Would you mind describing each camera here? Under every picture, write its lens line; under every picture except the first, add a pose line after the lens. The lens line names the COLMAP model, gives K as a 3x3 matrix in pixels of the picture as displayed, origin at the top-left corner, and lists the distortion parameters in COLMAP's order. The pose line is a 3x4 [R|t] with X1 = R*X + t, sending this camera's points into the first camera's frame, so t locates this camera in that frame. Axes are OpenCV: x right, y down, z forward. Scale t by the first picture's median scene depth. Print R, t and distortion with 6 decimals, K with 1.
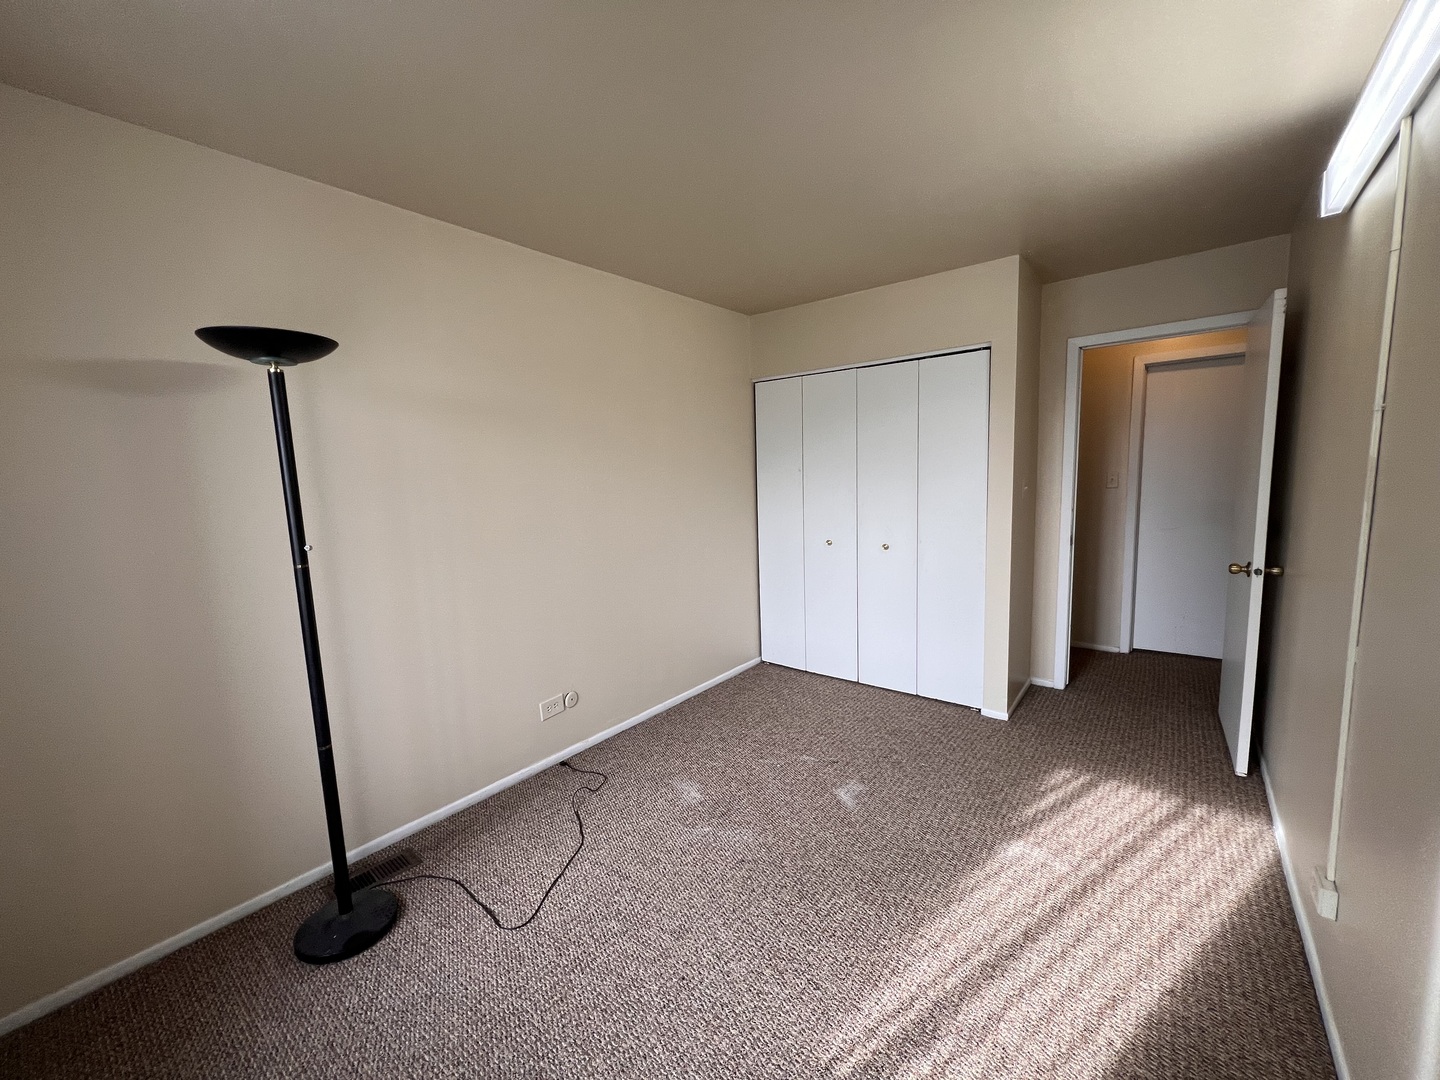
lens RADIAL K [[581.2, 0, 721.1], [0, 581.2, 539.0], [0, 0, 1]] dist [0.006516, 0.000192]
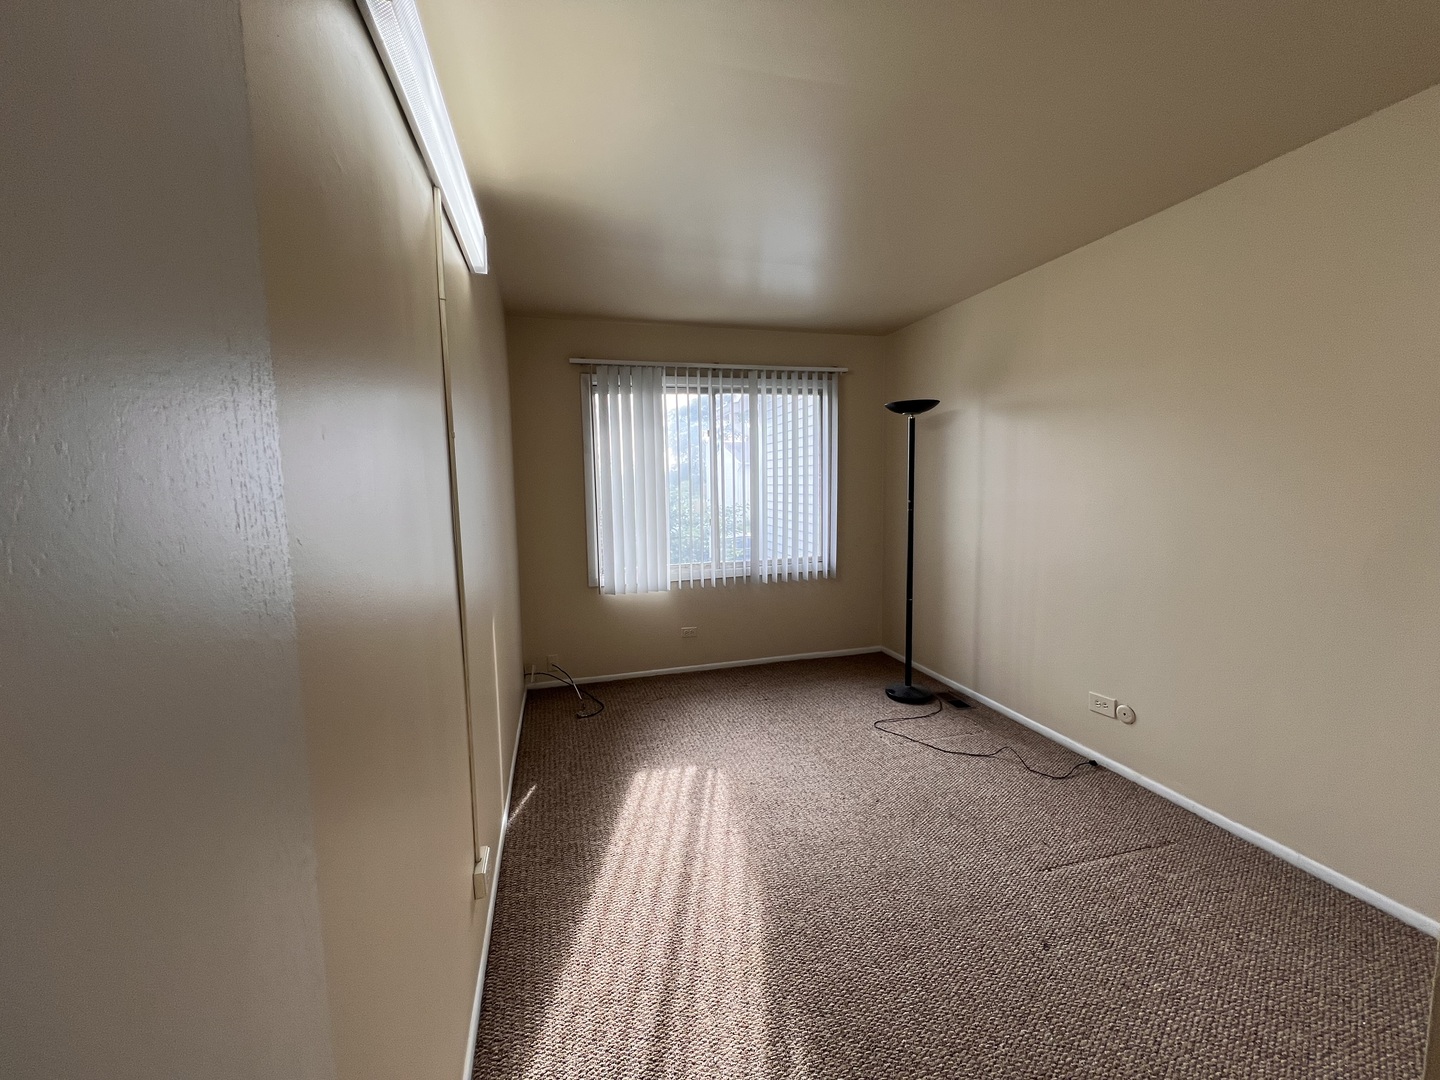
lens RADIAL K [[574.6, 0, 718.0], [0, 574.6, 544.5], [0, 0, 1]] dist [-0.003534, -0.000109]
pose [[-0.588166, 0.133568, -0.797634, 1.298920], [-0.062340, 0.975845, 0.209380, -0.212019], [0.806334, 0.172874, -0.565633, 1.564027]]
